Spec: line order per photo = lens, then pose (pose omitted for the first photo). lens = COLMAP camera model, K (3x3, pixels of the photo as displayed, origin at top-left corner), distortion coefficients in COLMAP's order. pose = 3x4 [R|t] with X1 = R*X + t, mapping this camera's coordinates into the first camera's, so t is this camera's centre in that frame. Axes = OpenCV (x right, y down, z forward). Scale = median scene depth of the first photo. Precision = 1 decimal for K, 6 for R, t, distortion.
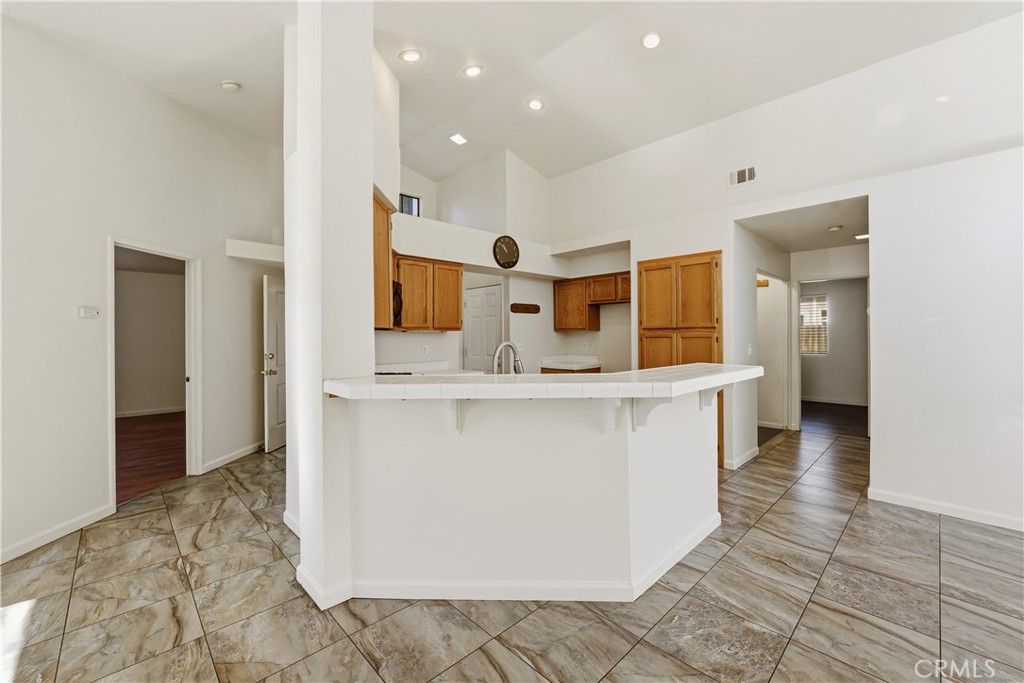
lens RADIAL K [[415.6, 0, 513.0], [0, 415.6, 333.4], [0, 0, 1]] dist [-0.014448, 0.003966]
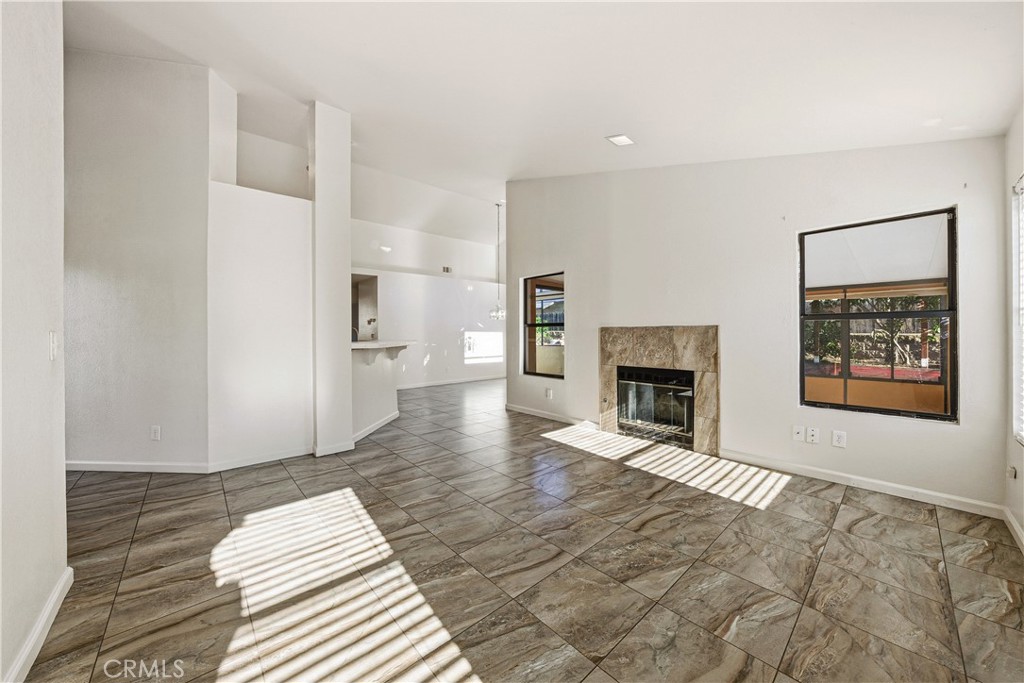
lens RADIAL K [[364.9, 0, 514.4], [0, 364.9, 342.8], [0, 0, 1]] dist [-0.025146, 0.006476]
pose [[0.036772, -0.019298, 0.999137, -1.021439], [0.003081, 0.999811, 0.019198, 0.034369], [-0.999319, 0.002372, 0.036824, 0.037932]]
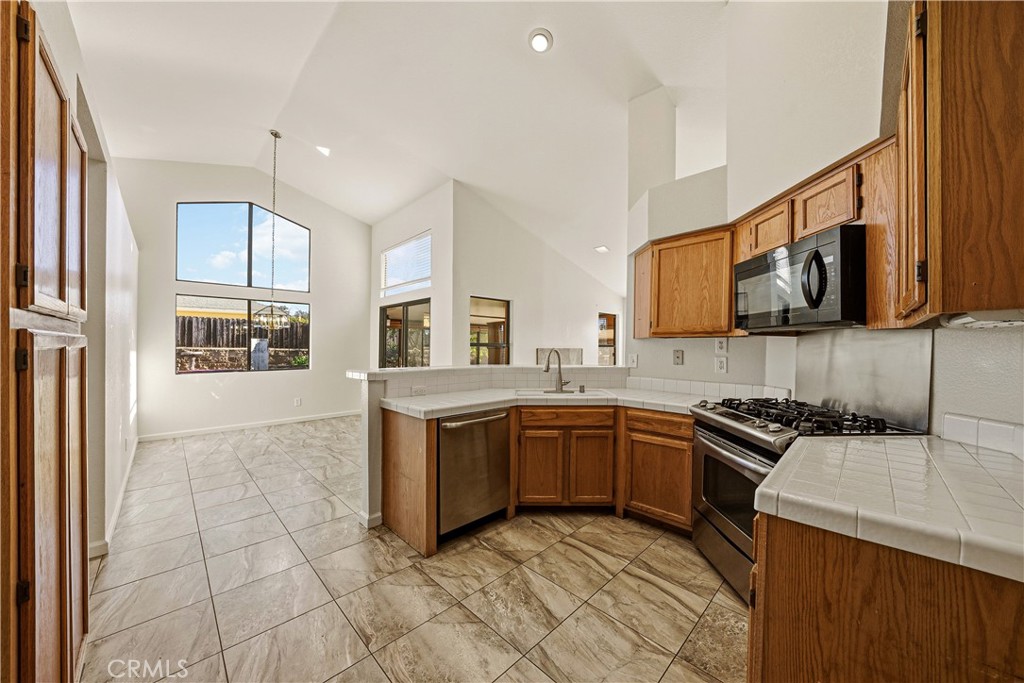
lens RADIAL K [[359.3, 0, 515.0], [0, 359.3, 346.6], [0, 0, 1]] dist [-0.013042, 0.000047]
pose [[-0.999904, 0.003283, -0.013487, 0.071815], [0.003310, 0.999993, -0.001979, 0.008559], [0.013480, -0.002023, -0.999907, 1.221675]]
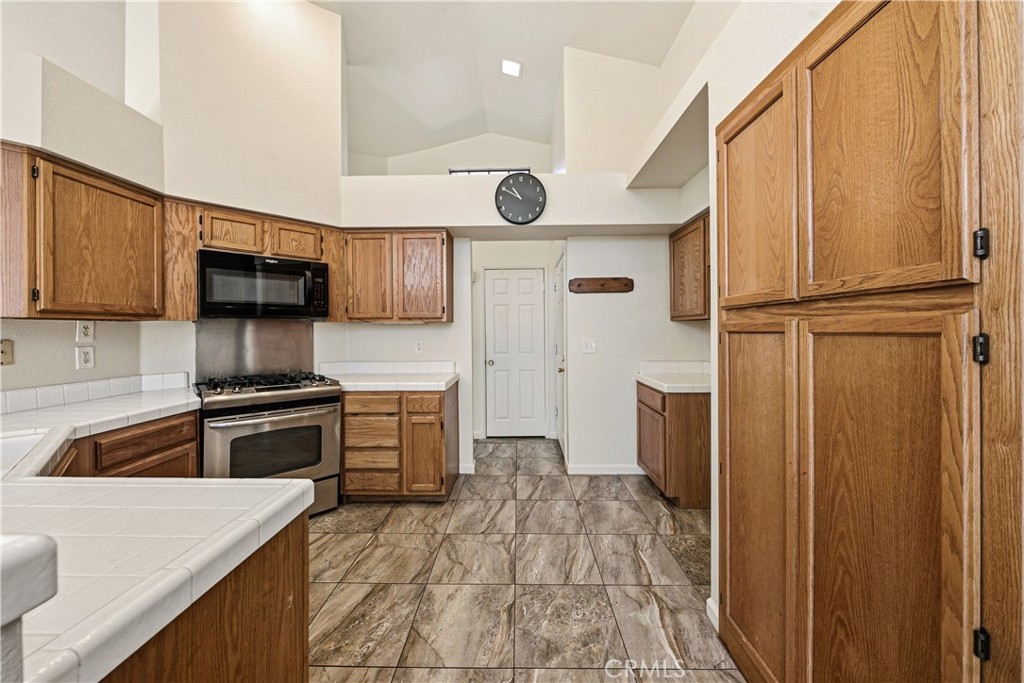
lens RADIAL K [[356.2, 0, 516.4], [0, 356.2, 330.5], [0, 0, 1]] dist [-0.012307, 0.000158]
pose [[0.715770, 0.002266, -0.698332, 0.412236], [0.005152, 0.999950, 0.008525, 0.004565], [0.698317, -0.009699, 0.715723, 0.678361]]
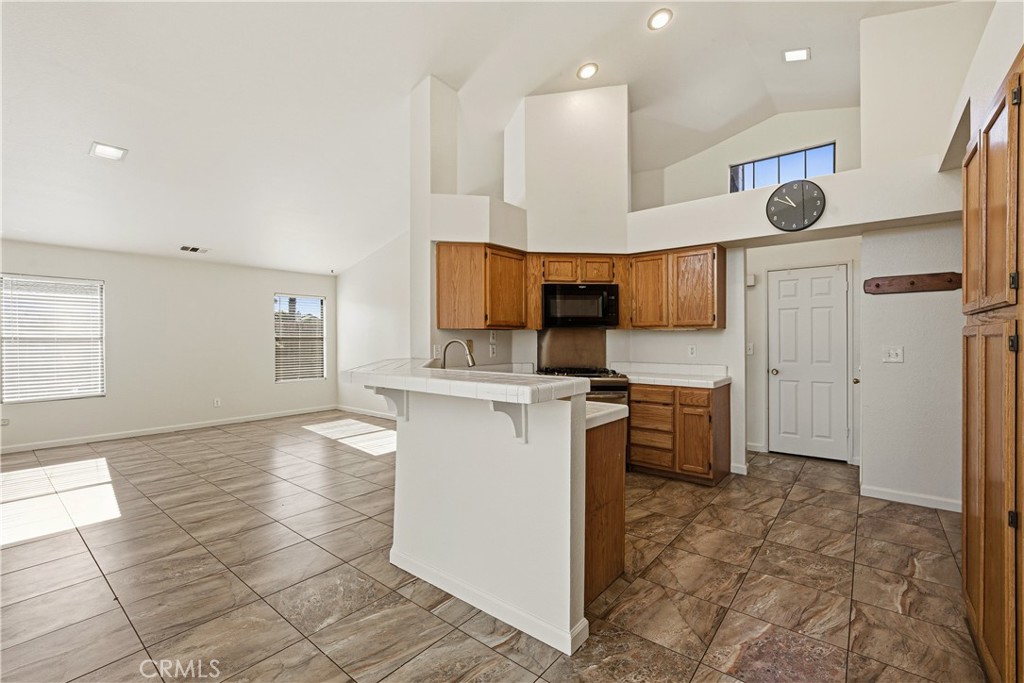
lens RADIAL K [[442.2, 0, 512.7], [0, 442.2, 340.1], [0, 0, 1]] dist [-0.006489, 0.000419]
pose [[0.122237, 0.007422, -0.992473, 0.699586], [0.005394, 0.999952, 0.008142, 0.007859], [0.992486, -0.006349, 0.122191, 0.537163]]
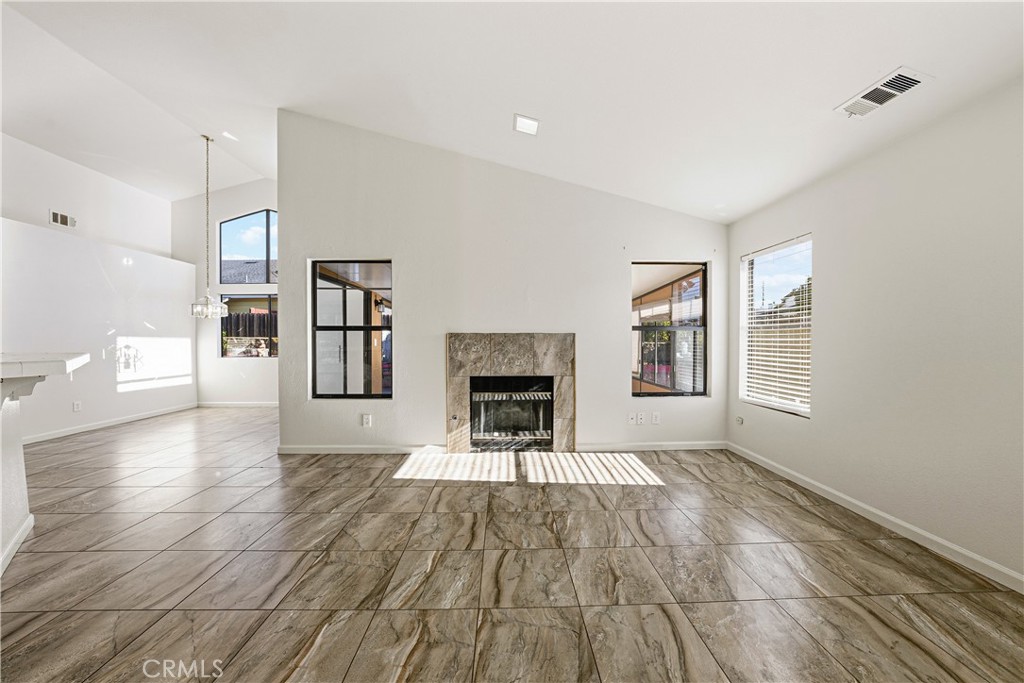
lens RADIAL K [[364.9, 0, 514.4], [0, 364.9, 342.8], [0, 0, 1]] dist [-0.025146, 0.006476]
pose [[-0.739269, 0.000743, 0.673410, -0.715331], [0.003417, 0.999991, 0.002647, 0.033182], [-0.673401, 0.004258, -0.739265, 0.361844]]
